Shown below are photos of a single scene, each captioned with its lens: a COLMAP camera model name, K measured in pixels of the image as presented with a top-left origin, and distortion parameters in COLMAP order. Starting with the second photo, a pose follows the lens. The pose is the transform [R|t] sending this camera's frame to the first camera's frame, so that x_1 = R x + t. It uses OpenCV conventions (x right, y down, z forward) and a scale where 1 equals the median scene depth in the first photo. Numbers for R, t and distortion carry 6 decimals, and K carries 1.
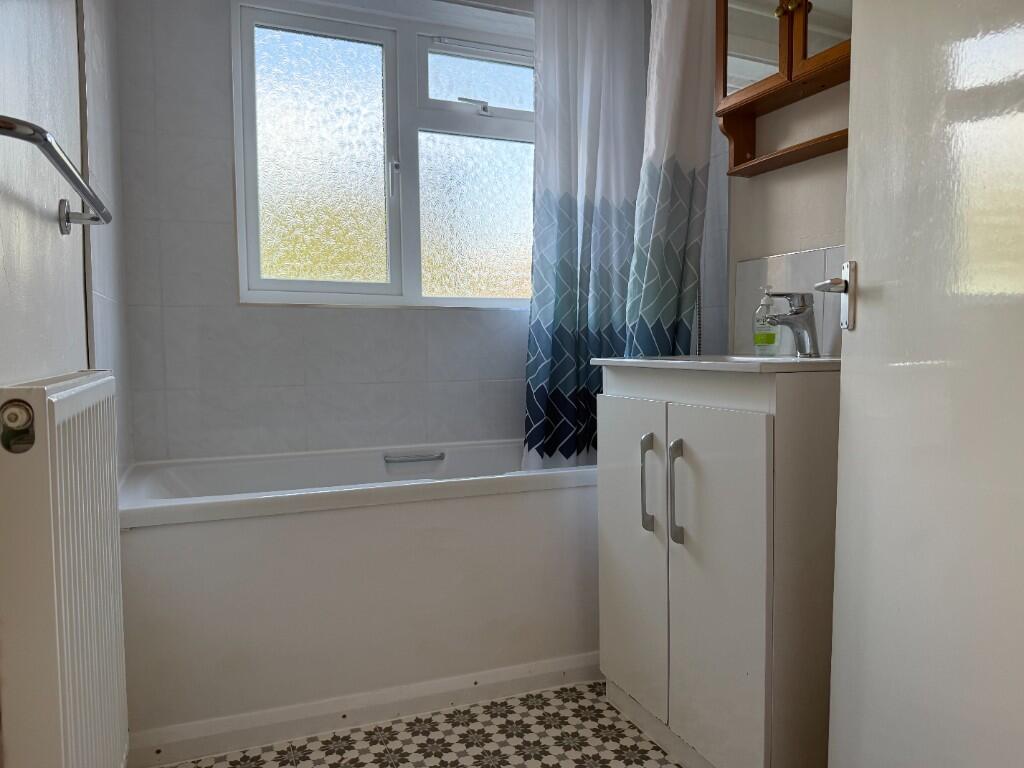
lens RADIAL K [[716.3, 0, 512.4], [0, 716.3, 383.0], [0, 0, 1]] dist [0.022423, -0.051540]
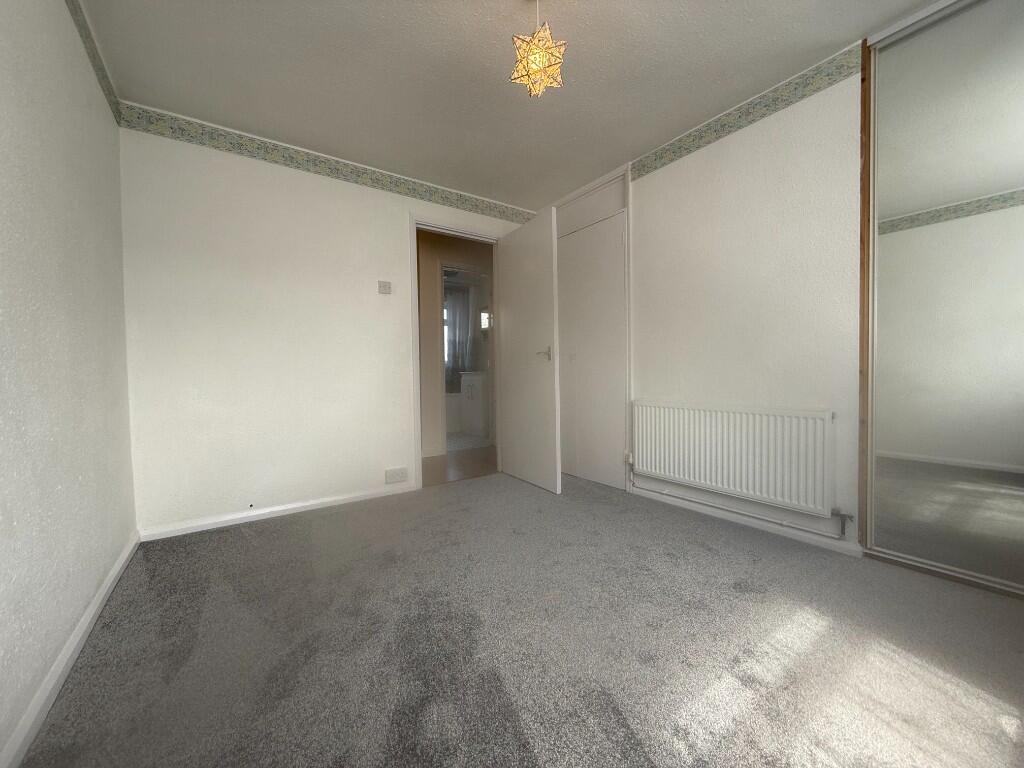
lens RADIAL K [[407.8, 0, 515.8], [0, 407.8, 382.6], [0, 0, 1]] dist [-0.000952, 0.000030]
pose [[0.974899, -0.022515, 0.221505, -0.152691], [0.030804, 0.998946, -0.034039, 0.147829], [-0.220505, 0.040008, 0.974565, -1.981477]]
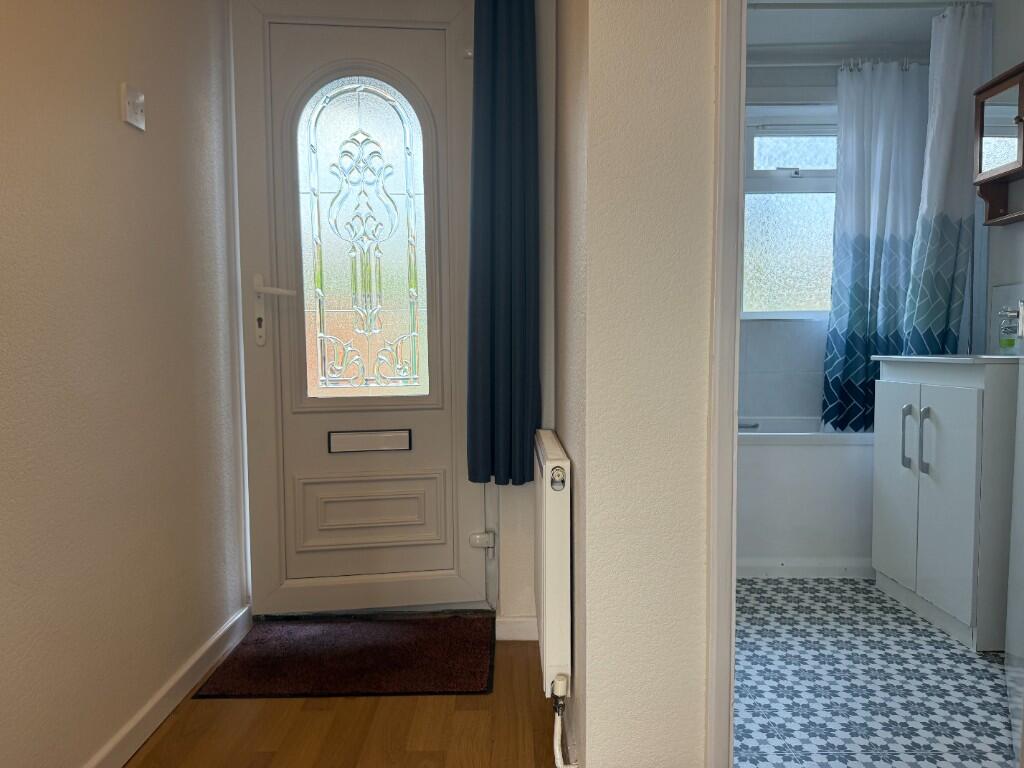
lens RADIAL K [[716.3, 0, 509.1], [0, 716.3, 386.7], [0, 0, 1]] dist [0.022423, -0.051540]
pose [[0.921258, 0.026434, -0.388053, -0.002144], [-0.024389, 0.999651, 0.010195, 0.028255], [0.388186, 0.000072, 0.921581, -0.569213]]
